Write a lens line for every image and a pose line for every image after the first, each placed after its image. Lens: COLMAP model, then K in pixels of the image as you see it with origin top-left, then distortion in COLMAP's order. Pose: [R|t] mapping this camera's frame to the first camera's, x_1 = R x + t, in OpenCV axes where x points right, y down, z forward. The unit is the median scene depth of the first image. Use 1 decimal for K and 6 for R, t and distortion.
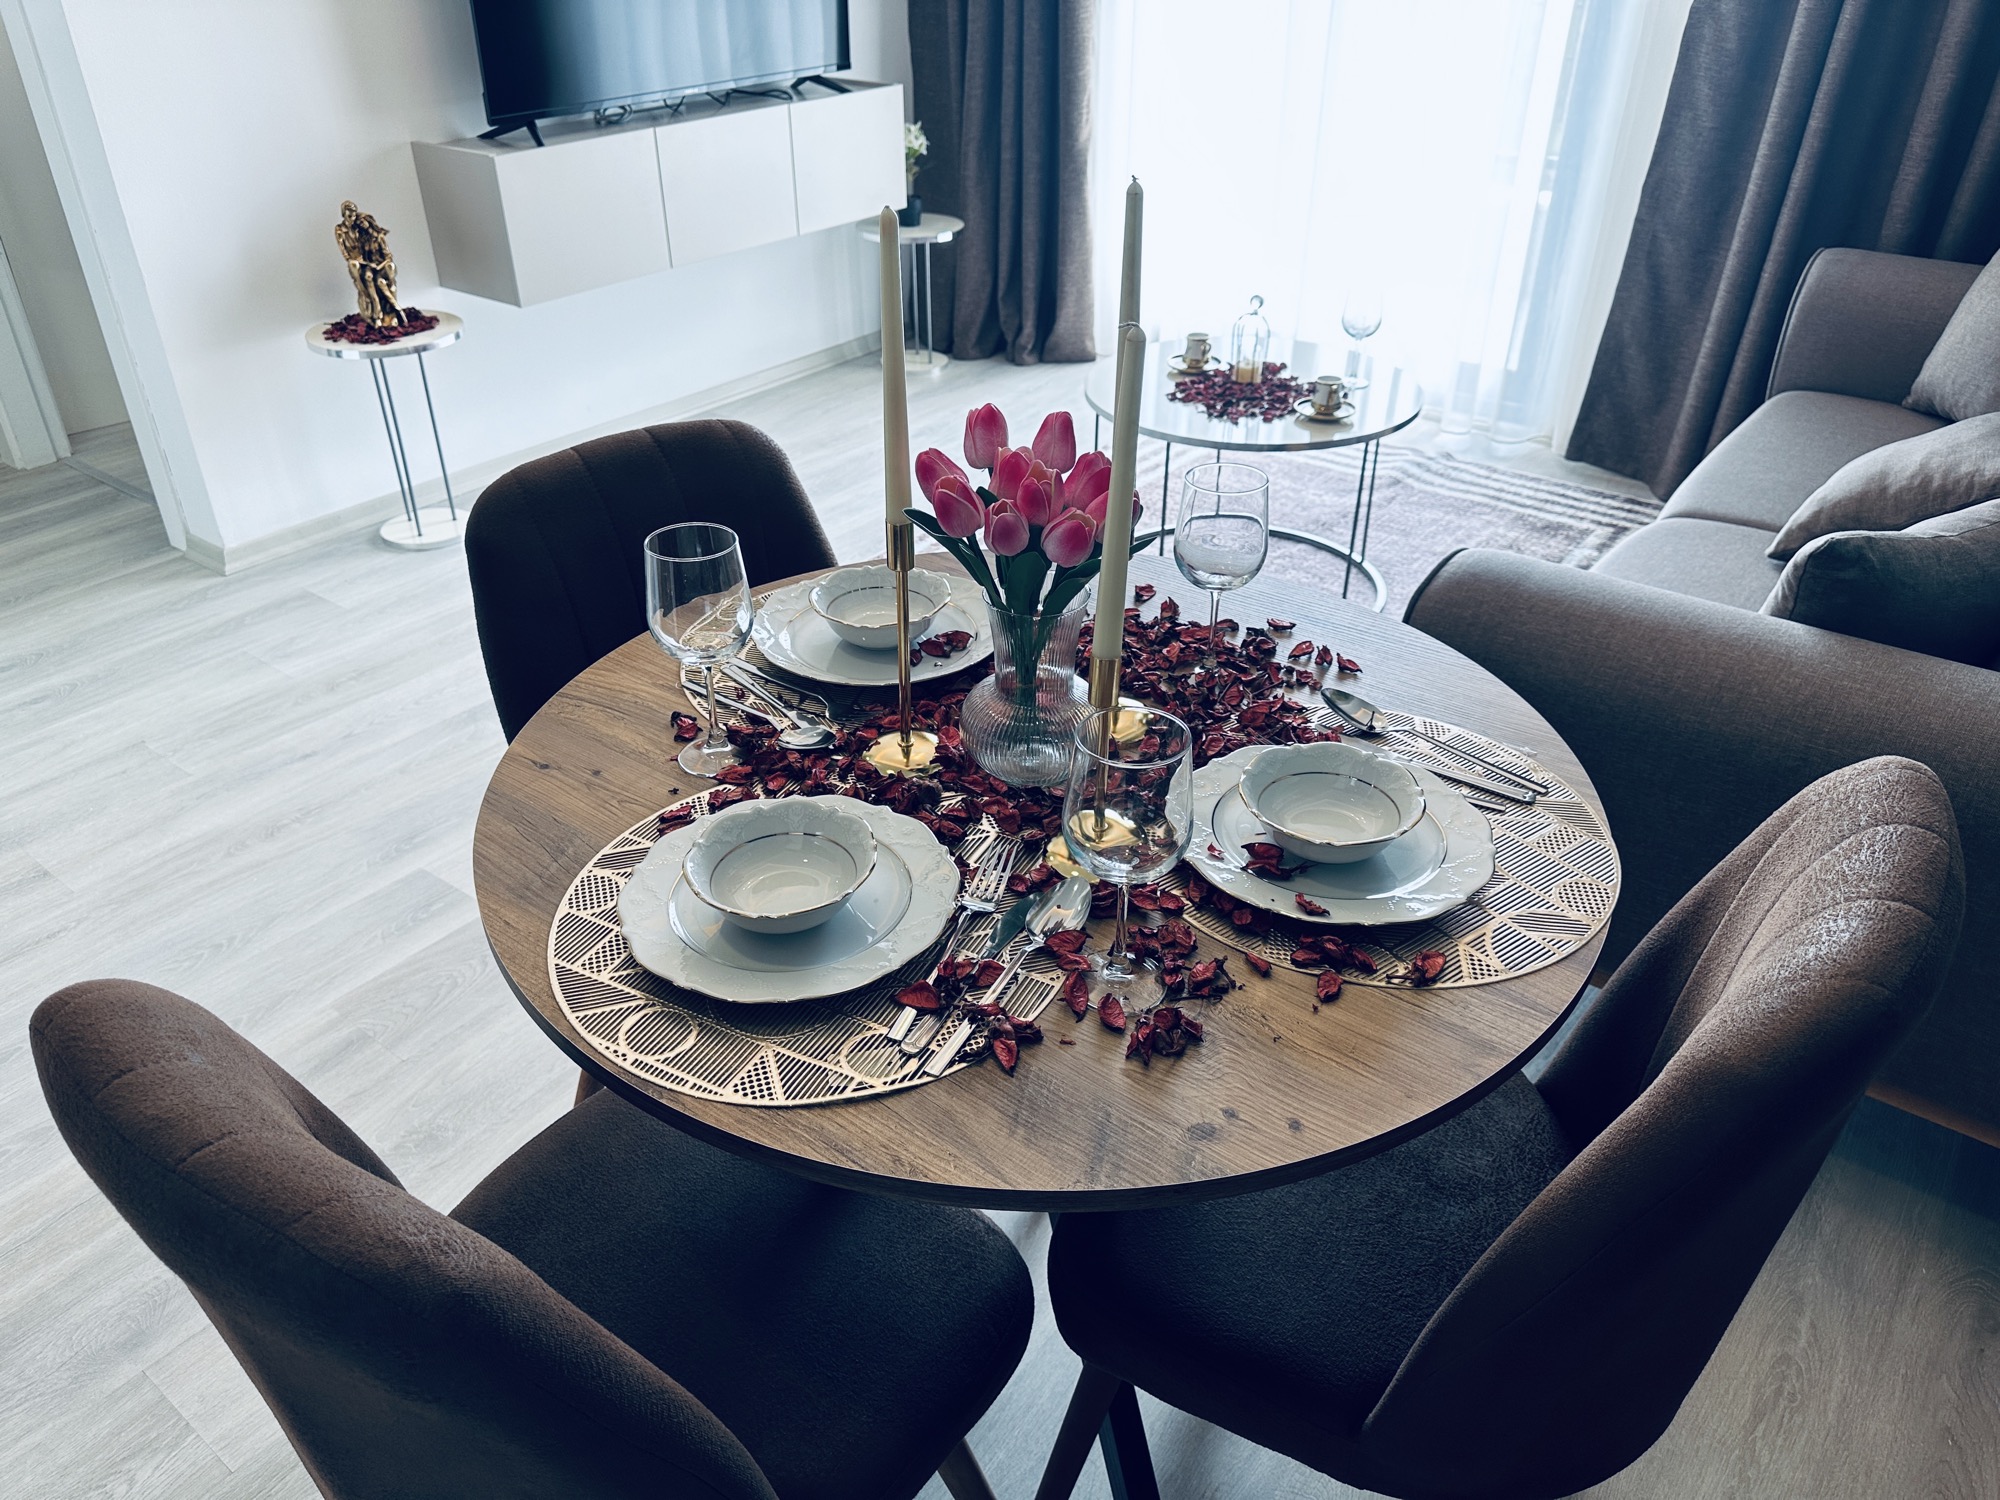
lens RADIAL K [[1400.1, 0, 1000.0], [0, 1400.1, 750.0], [0, 0, 1]] dist [0.124022, -0.180815]
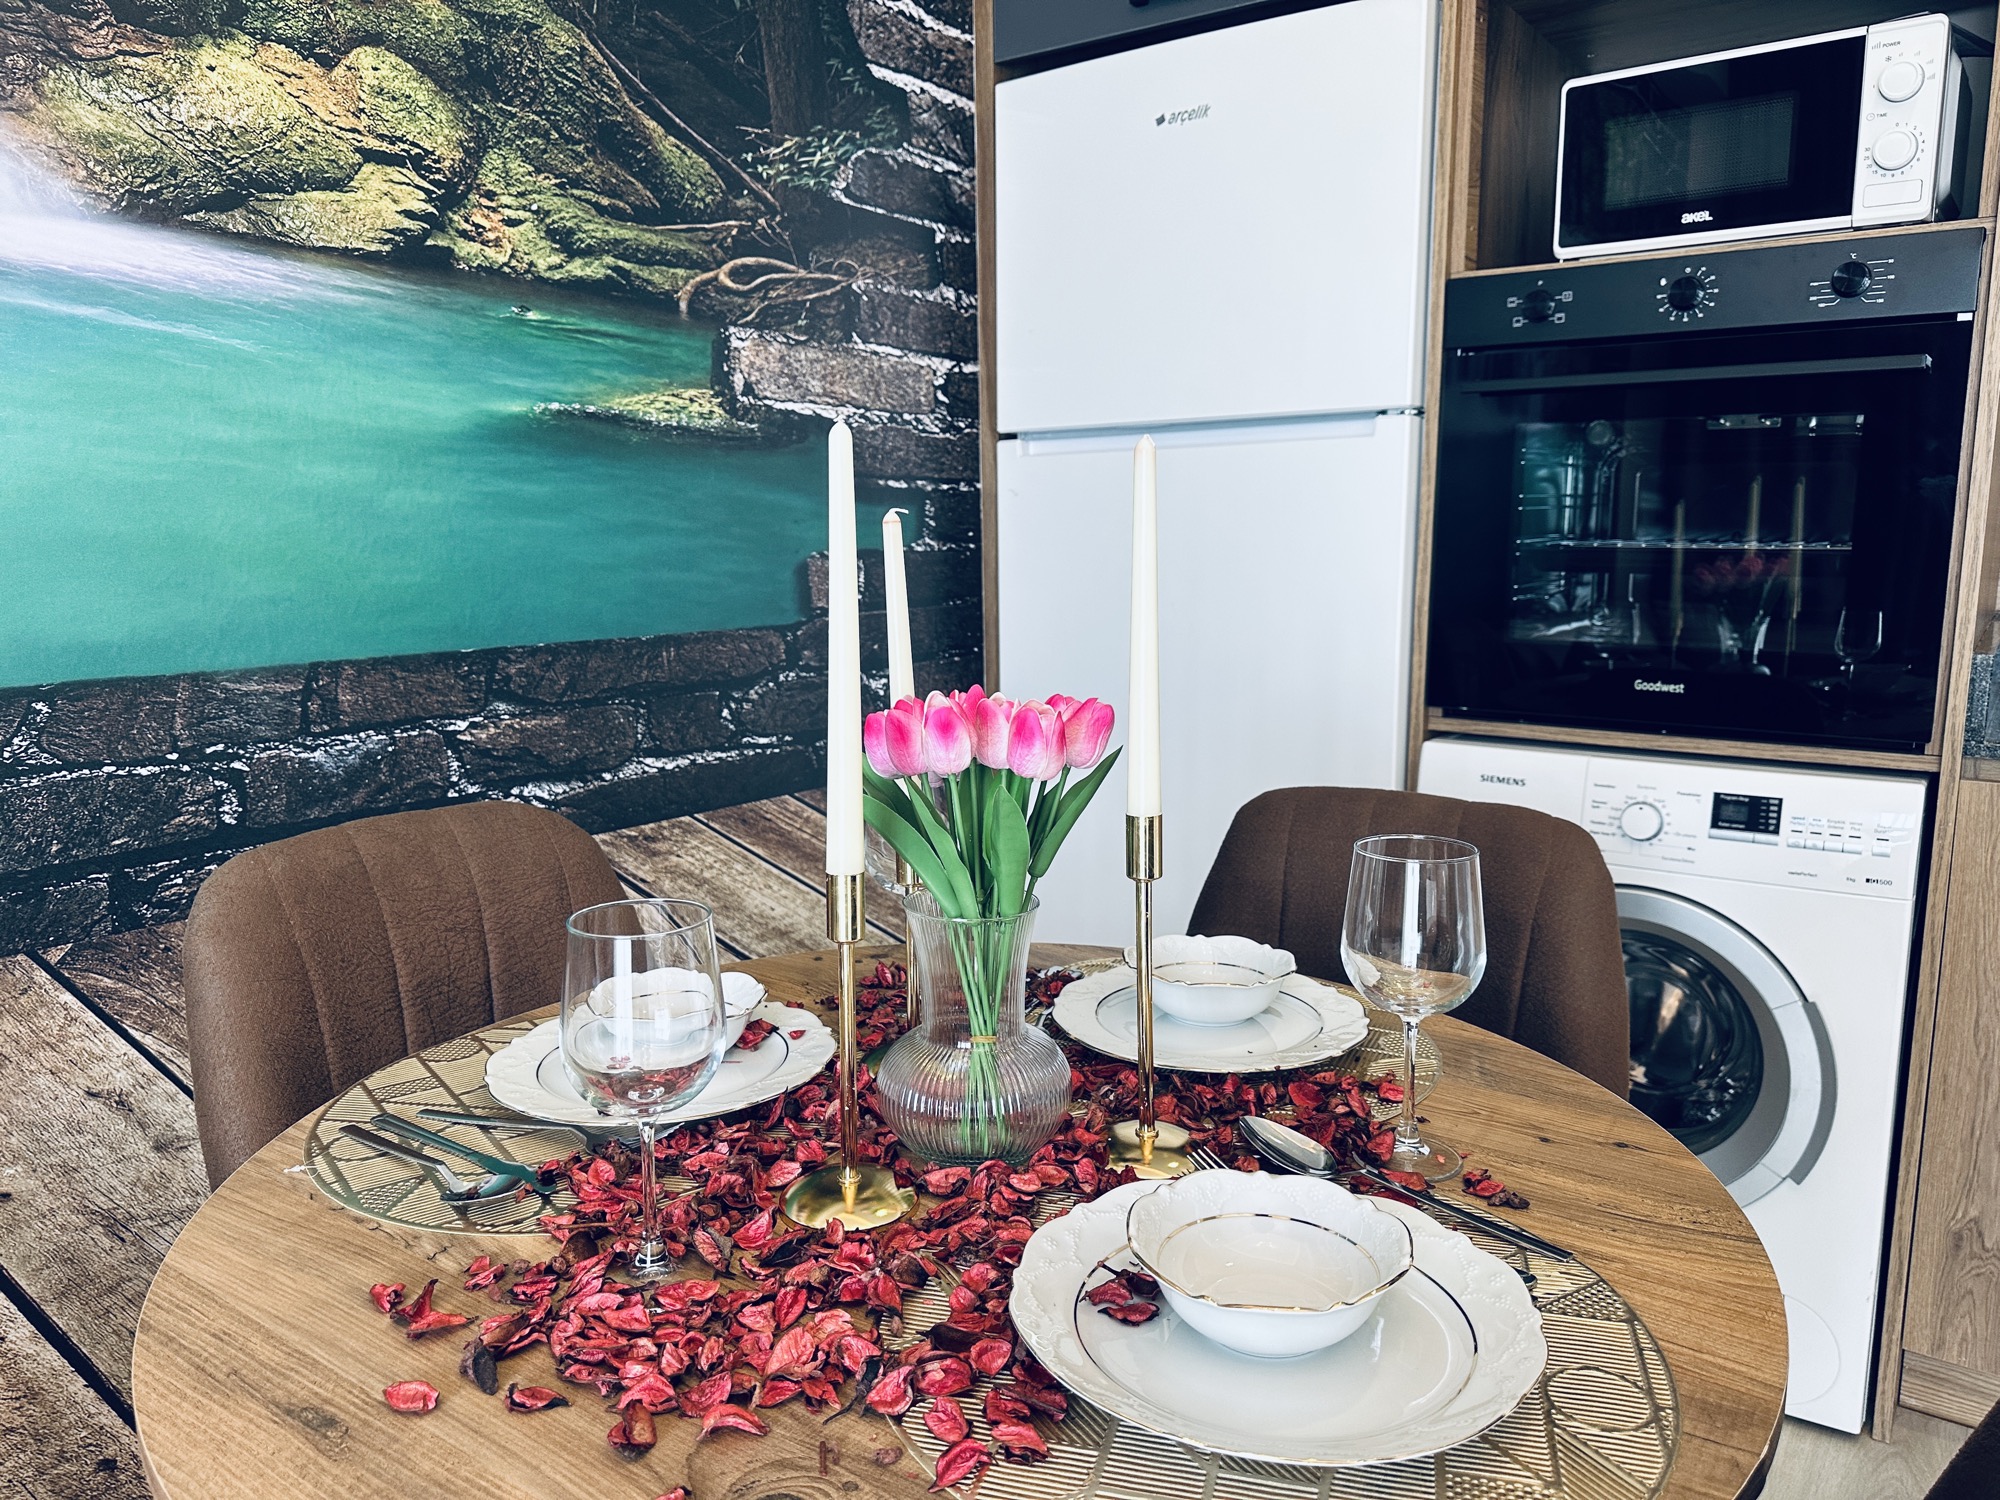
lens RADIAL K [[1400.9, 0, 994.3], [0, 1400.9, 757.1], [0, 0, 1]] dist [0.155005, -0.333643]
pose [[-0.999972, 0.007055, -0.002590, 0.007789], [0.003583, 0.750505, 0.660855, -0.358671], [0.006606, 0.660828, -0.750509, 0.793986]]
